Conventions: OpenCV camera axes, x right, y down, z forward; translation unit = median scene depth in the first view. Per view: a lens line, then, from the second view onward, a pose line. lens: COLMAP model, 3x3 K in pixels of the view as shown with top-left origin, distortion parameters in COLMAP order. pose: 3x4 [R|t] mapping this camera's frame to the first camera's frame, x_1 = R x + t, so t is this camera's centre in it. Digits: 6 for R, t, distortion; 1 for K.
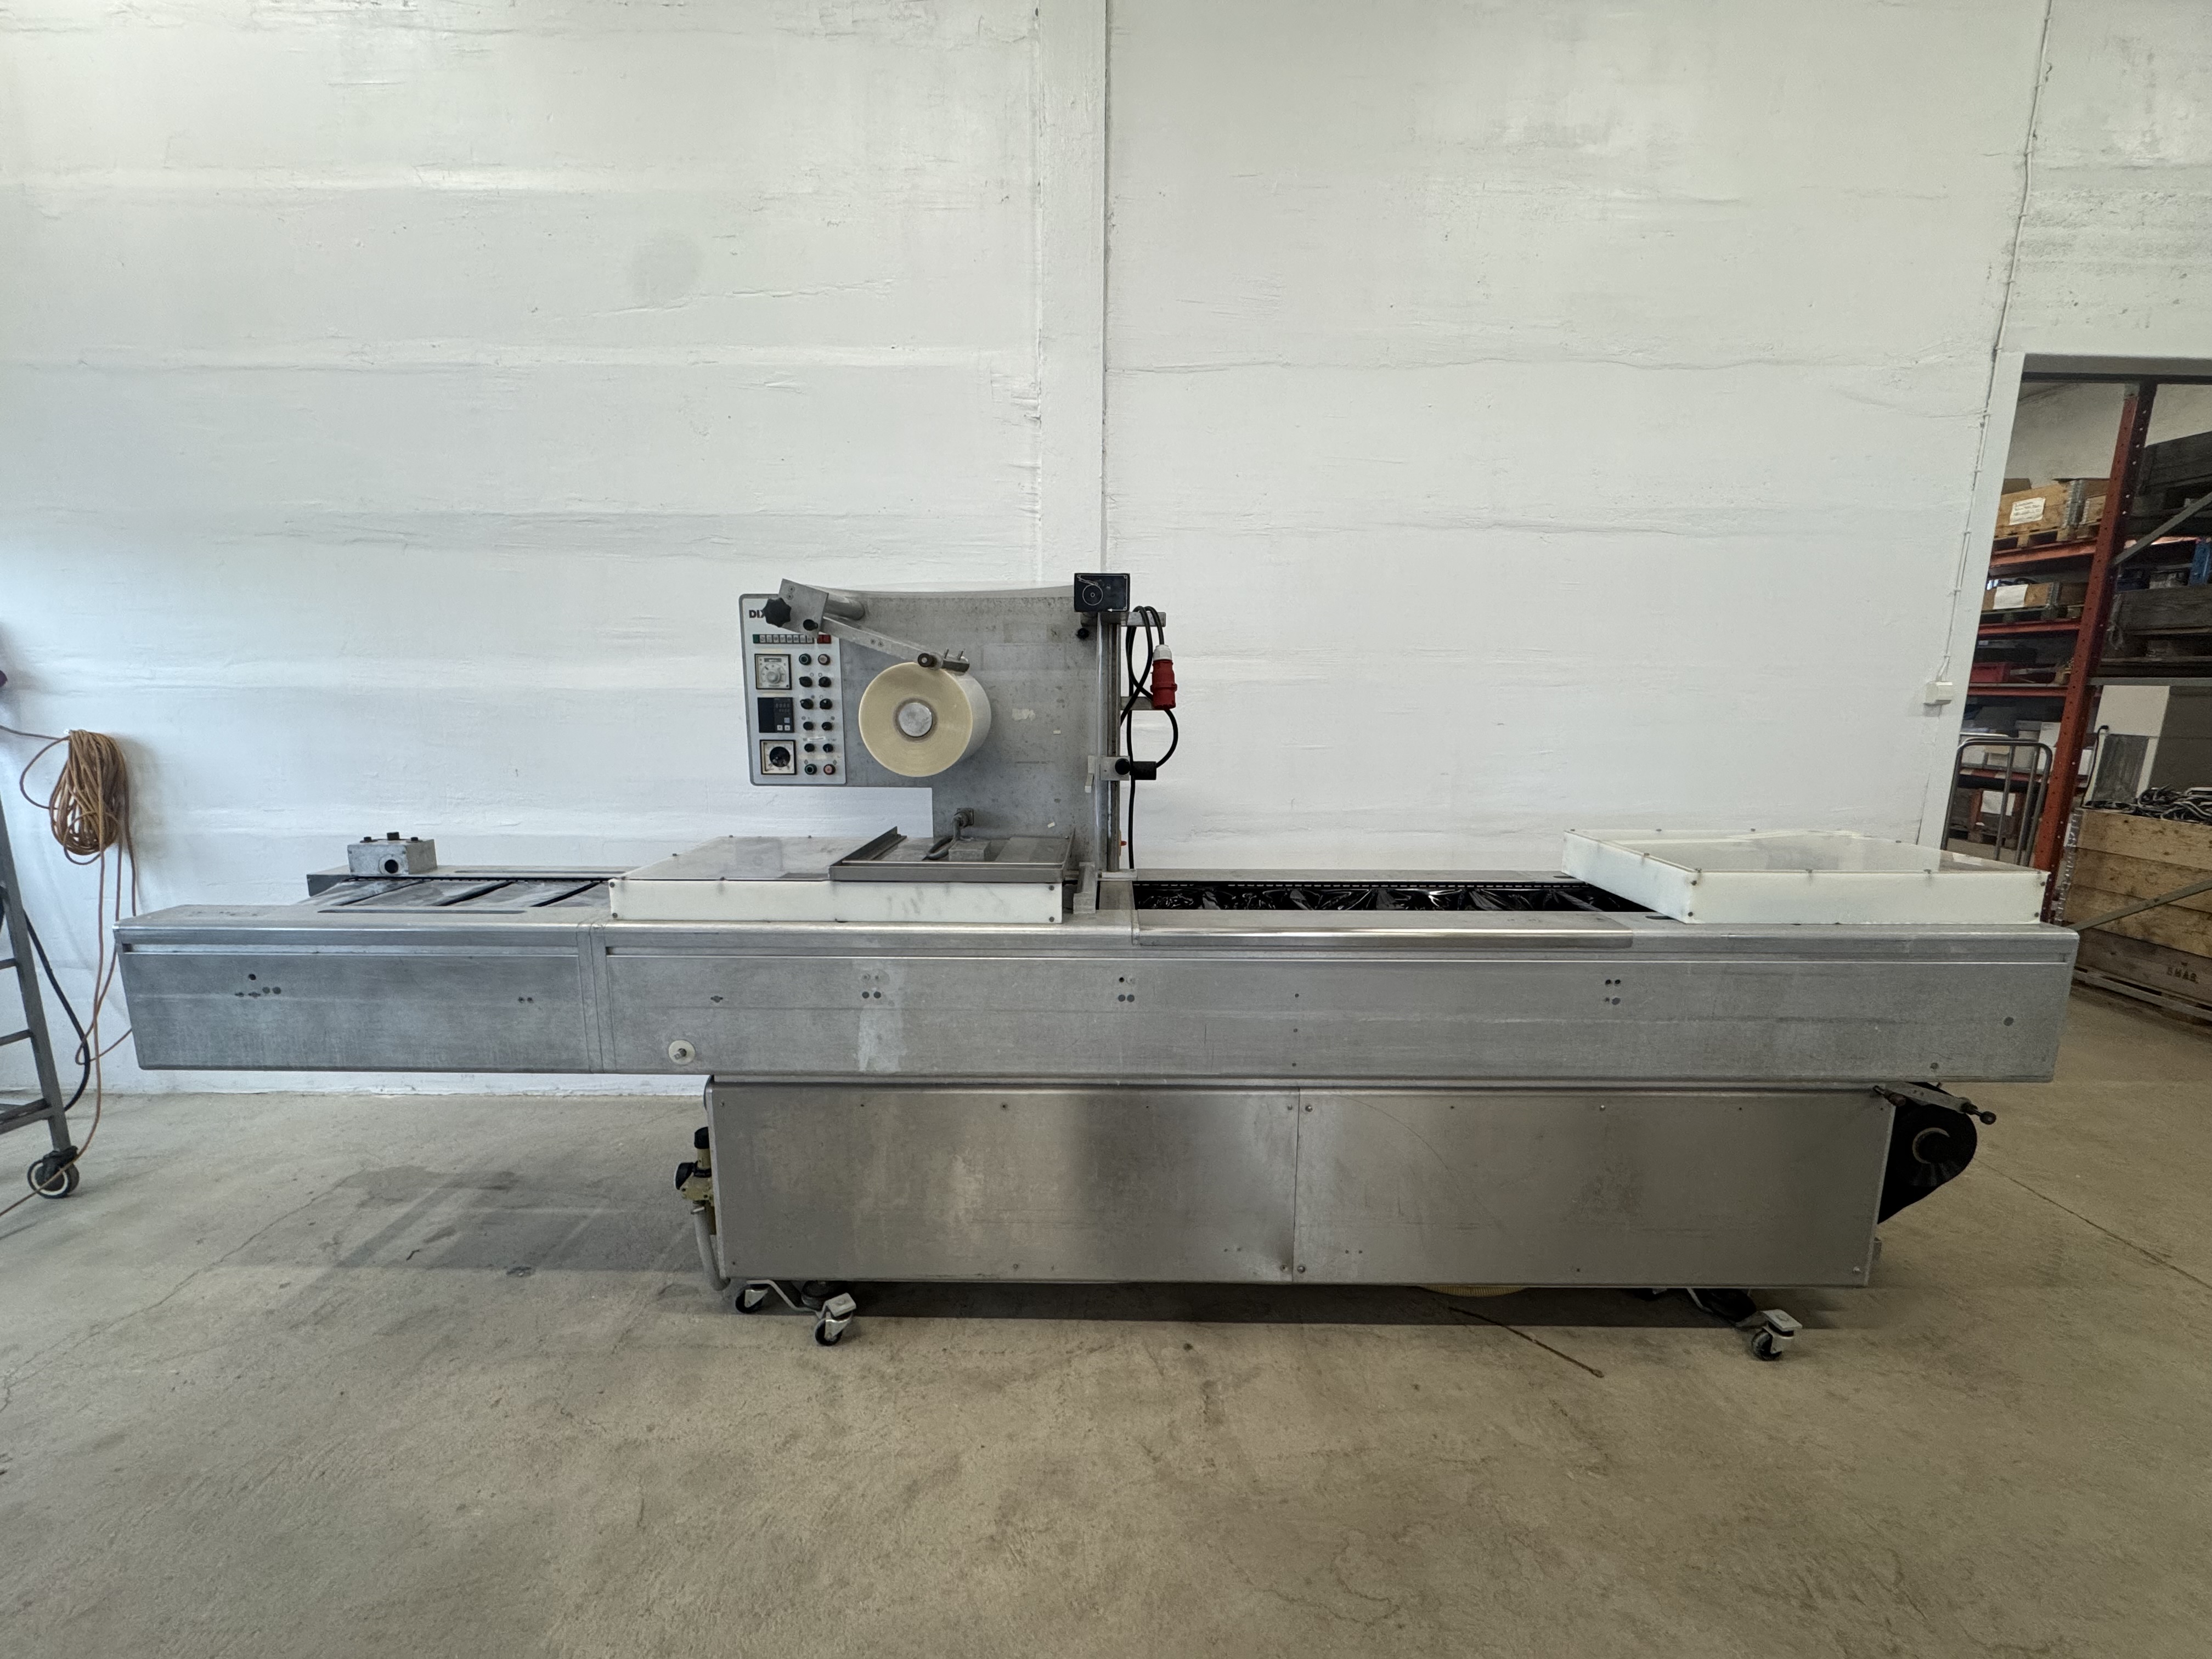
lens RADIAL K [[856.0, 0, 1106.0], [0, 856.0, 829.5], [0, 0, 1]] dist [0.000154, -0.000185]
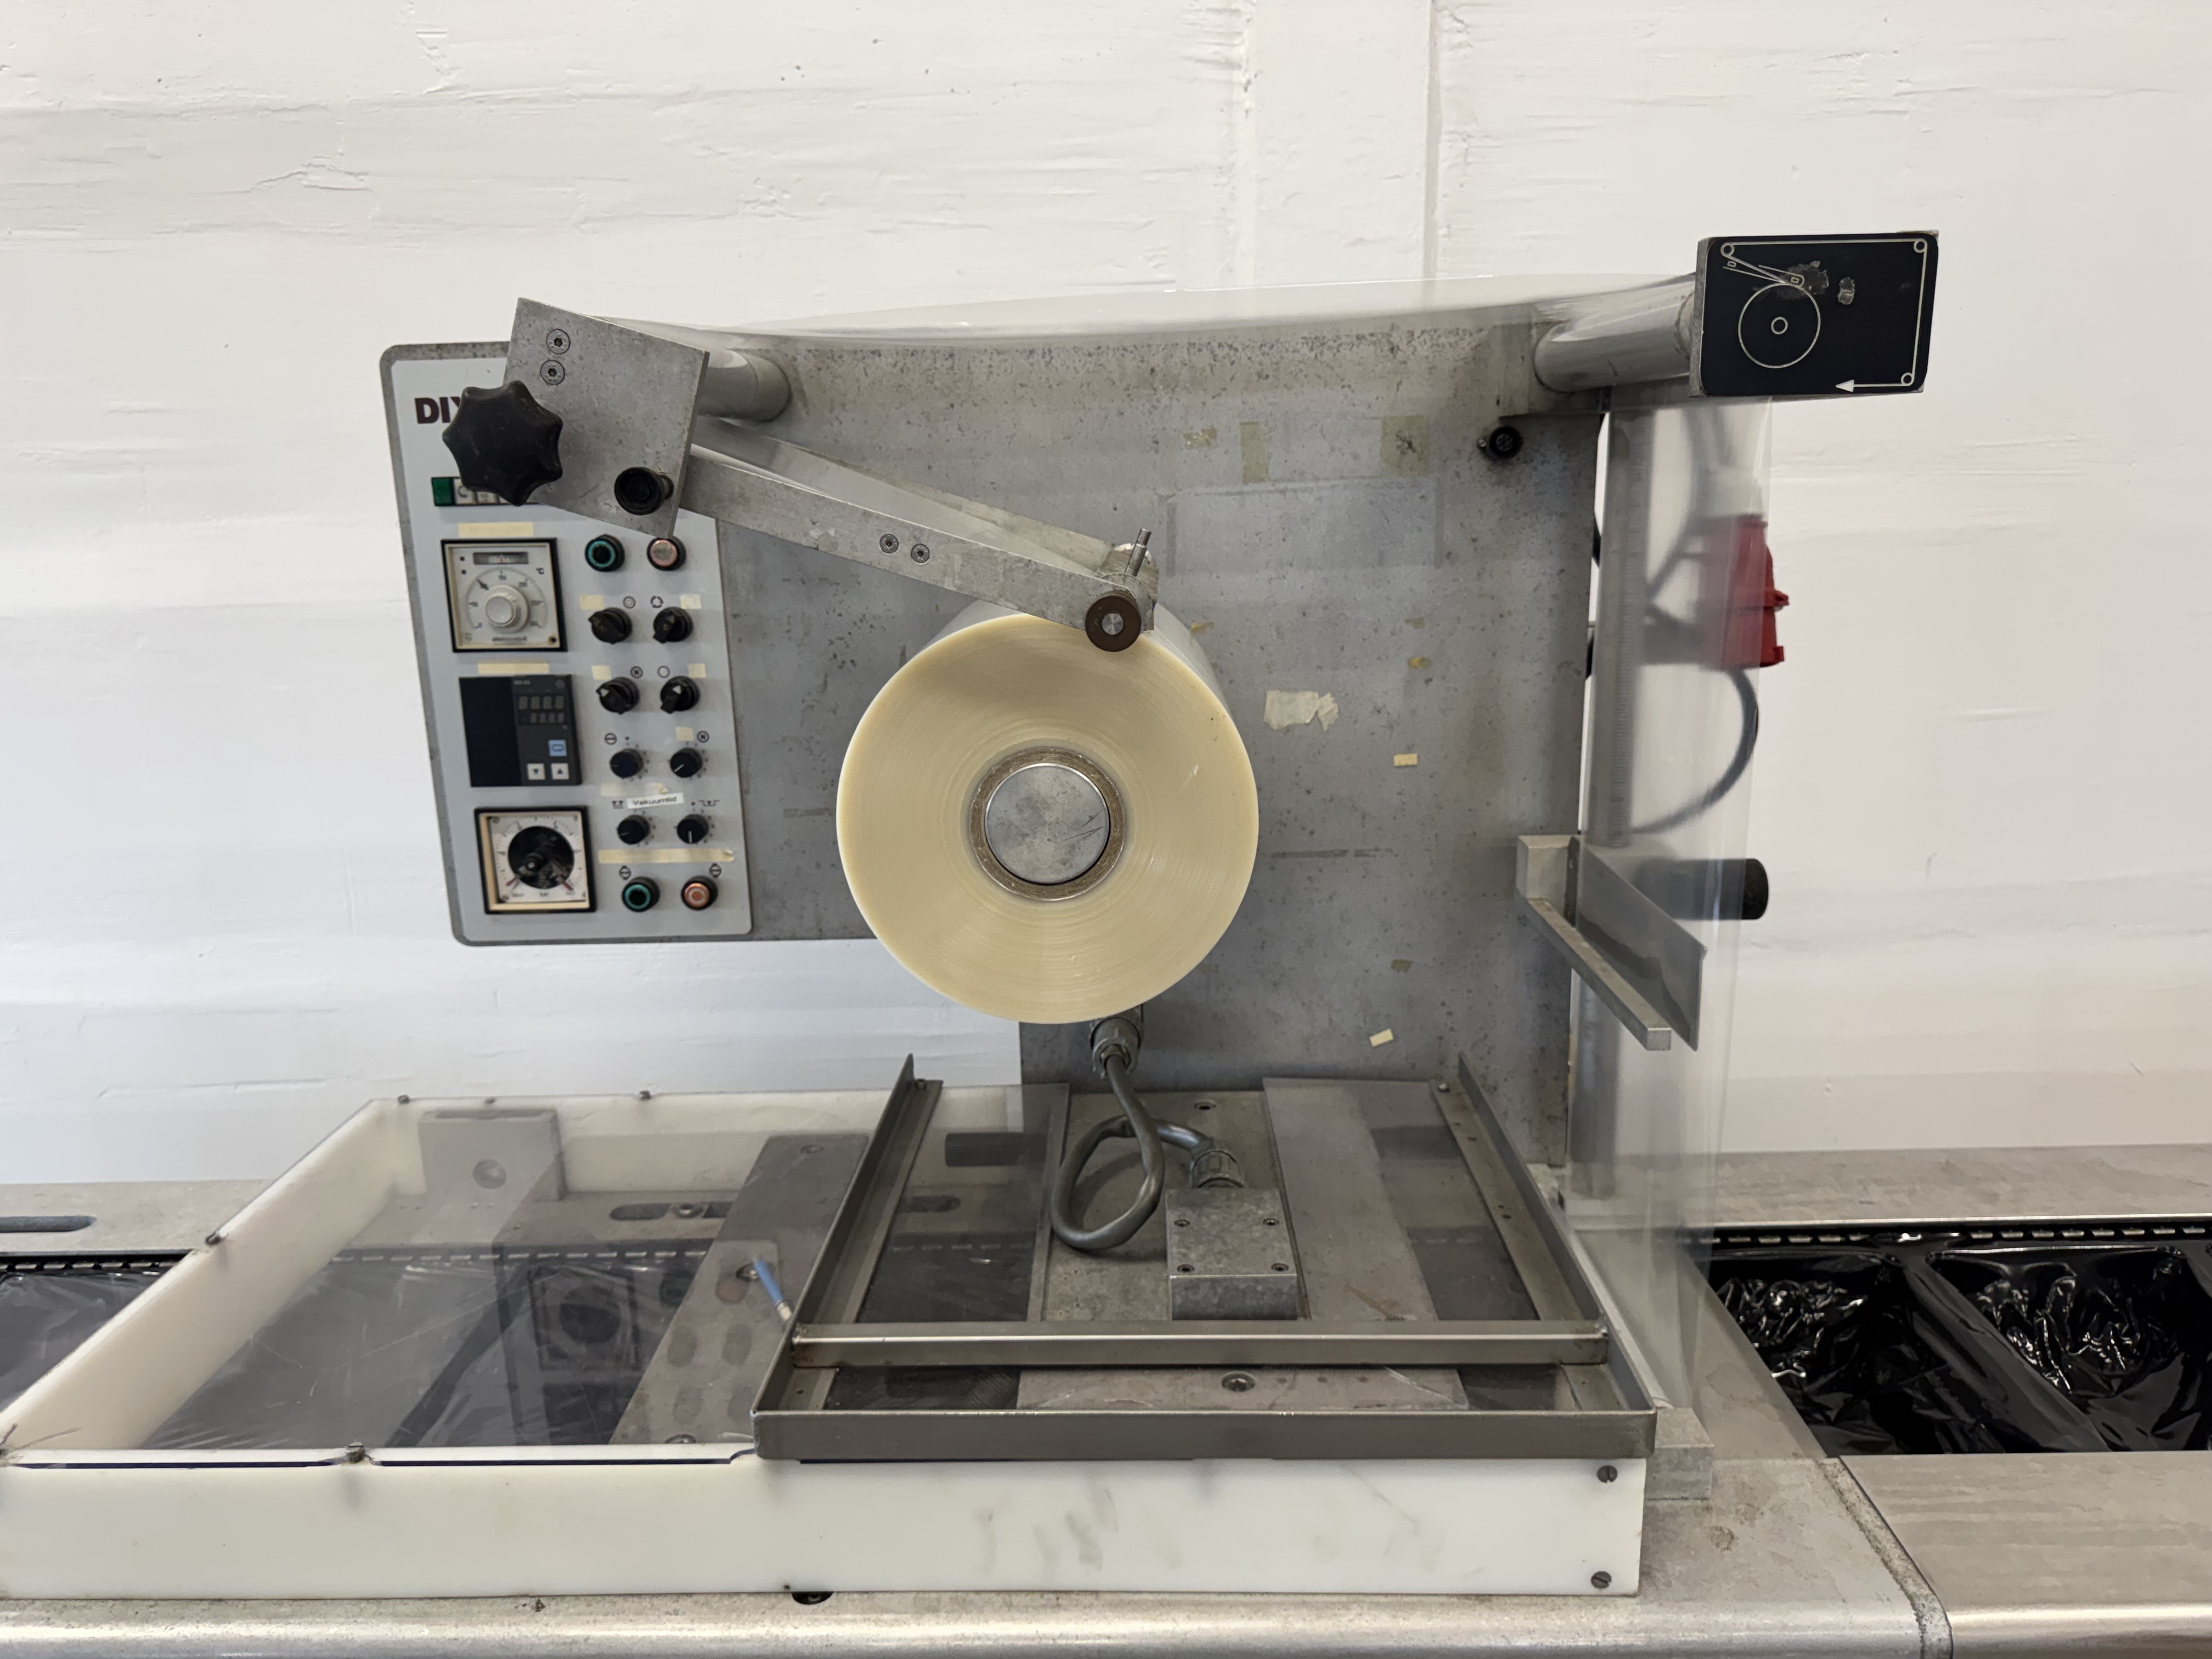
lens RADIAL K [[1537.3, 0, 1106.0], [0, 1537.3, 829.5], [0, 0, 1]] dist [0.171828, -0.353409]
pose [[0.999502, -0.027723, -0.015064, -0.162673], [0.028671, 0.997347, 0.066904, -0.131069], [0.013169, -0.067303, 0.997646, 0.425840]]
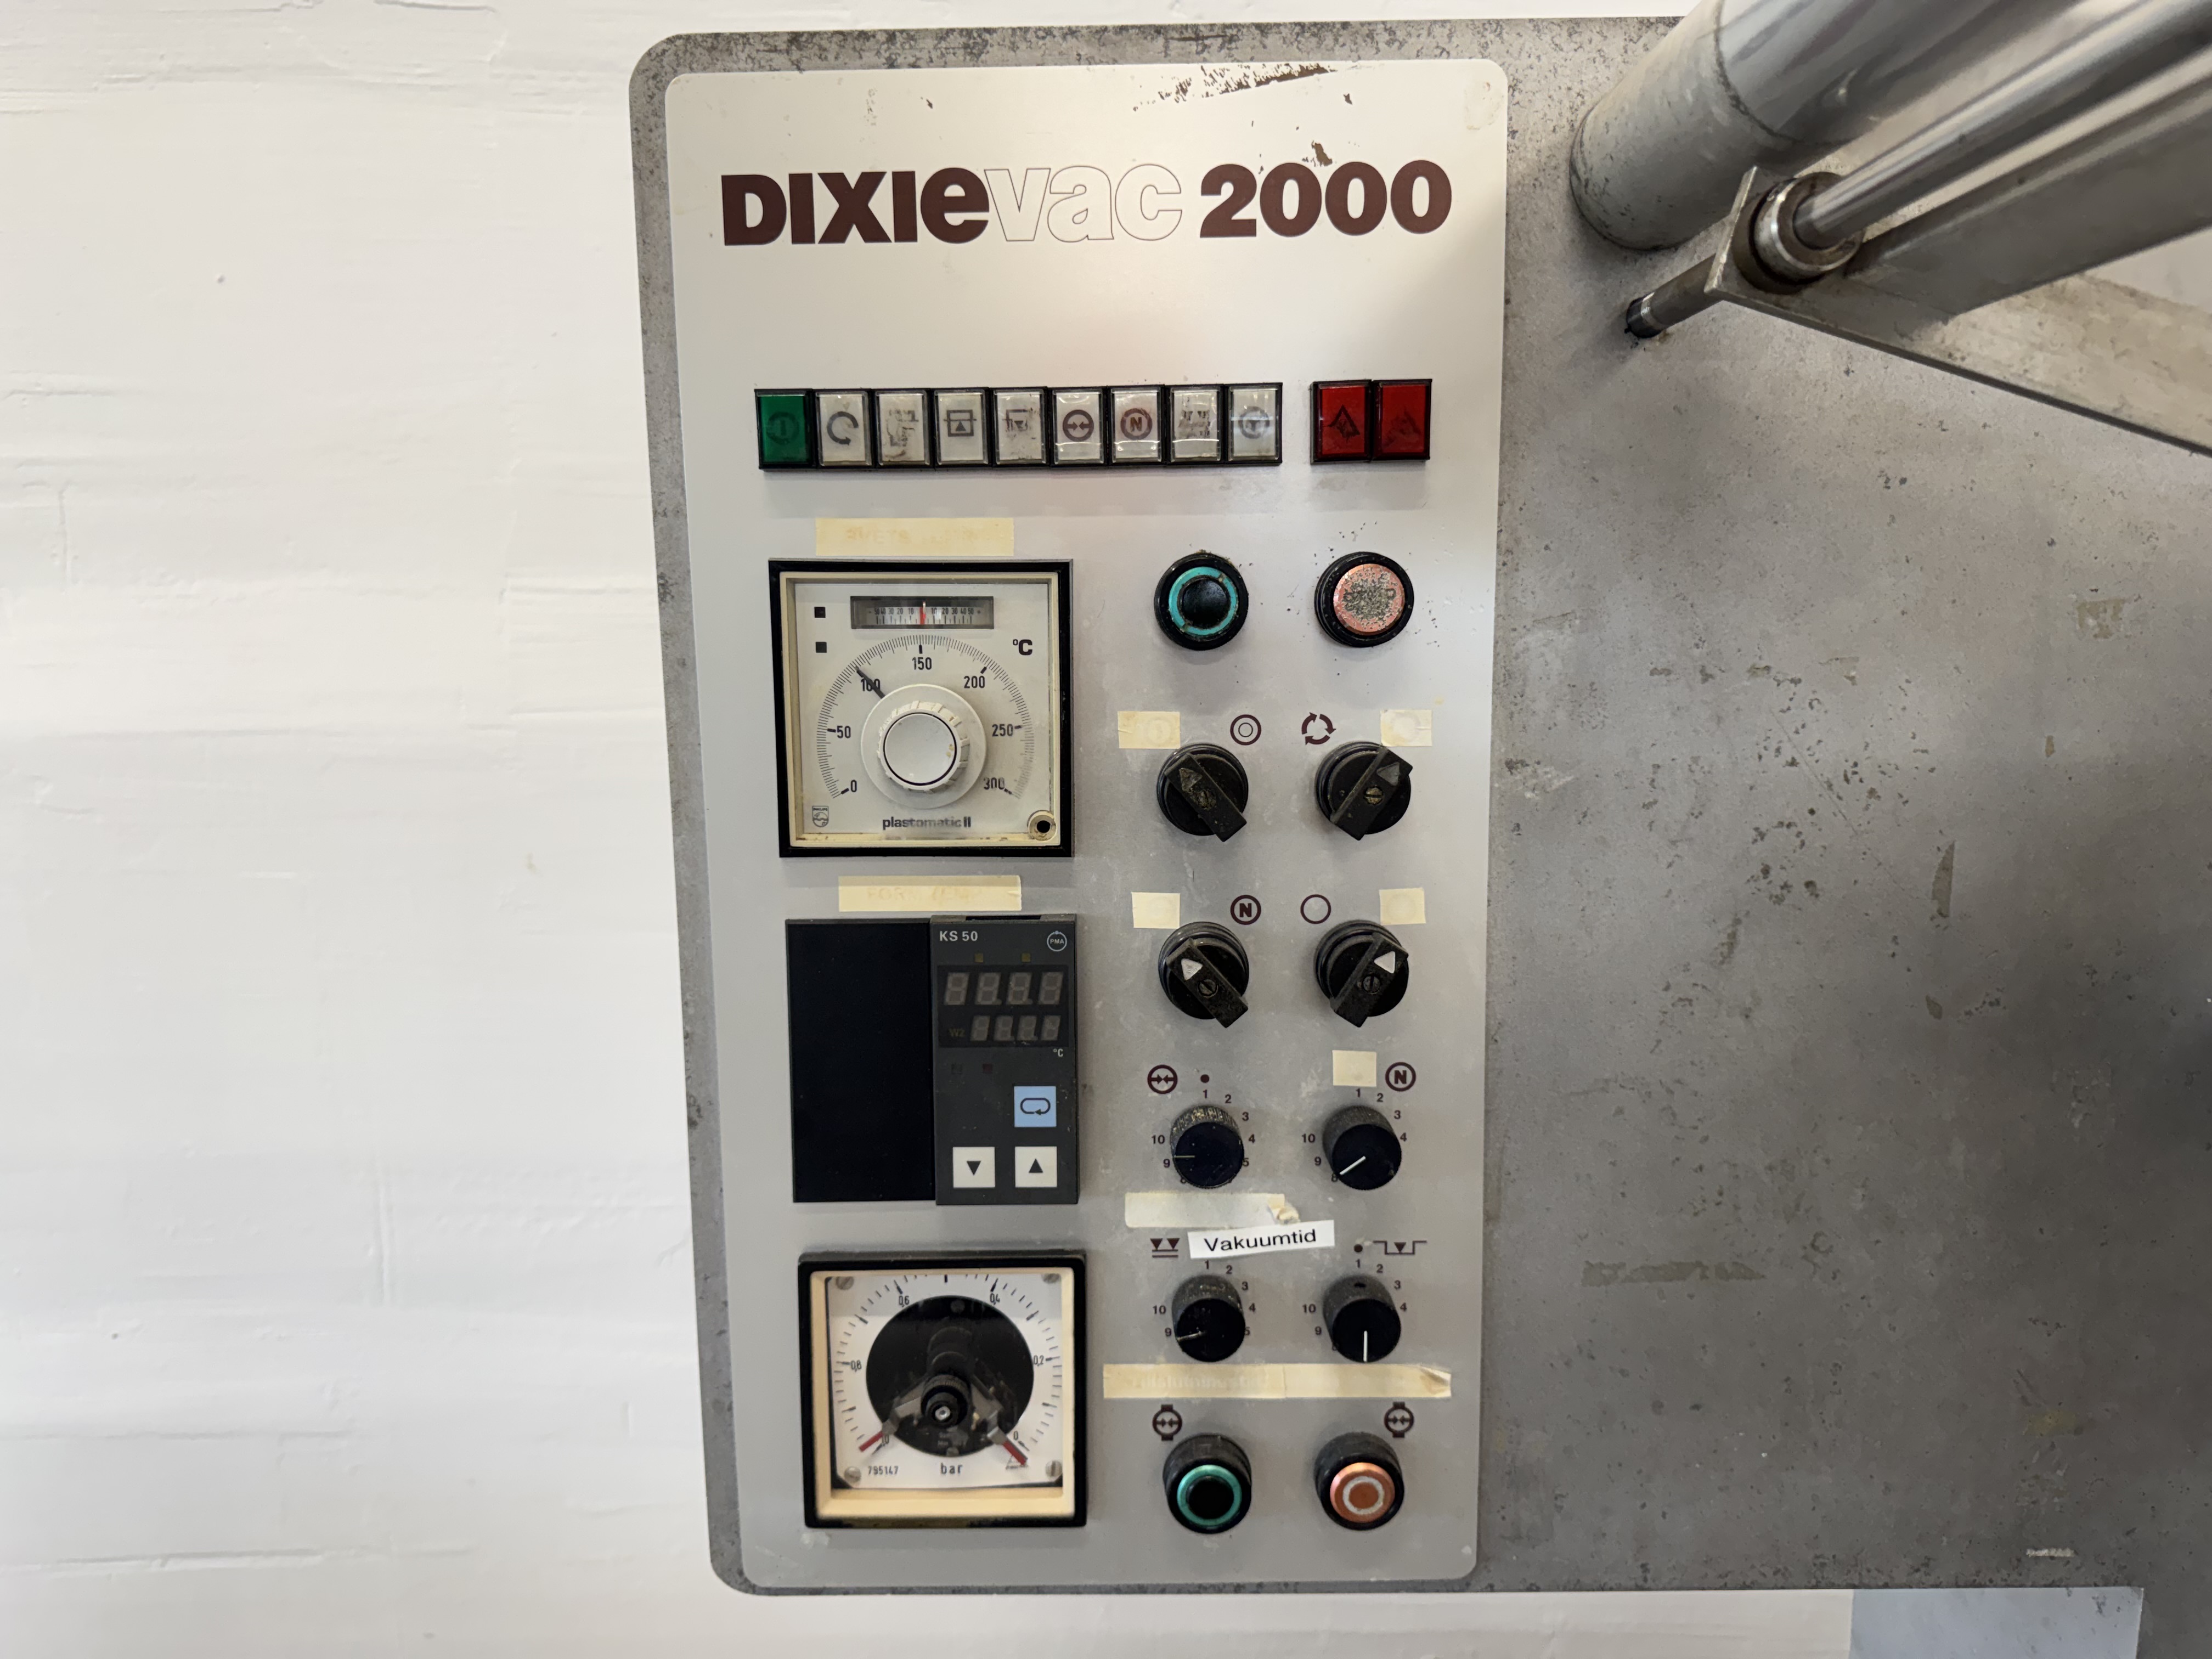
lens RADIAL K [[1537.3, 0, 1106.0], [0, 1537.3, 829.5], [0, 0, 1]] dist [0.171828, -0.353409]
pose [[0.999855, -0.016764, 0.003103, -0.364553], [0.016805, 0.999764, -0.013771, -0.164349], [-0.002872, 0.013821, 0.999900, 0.785579]]
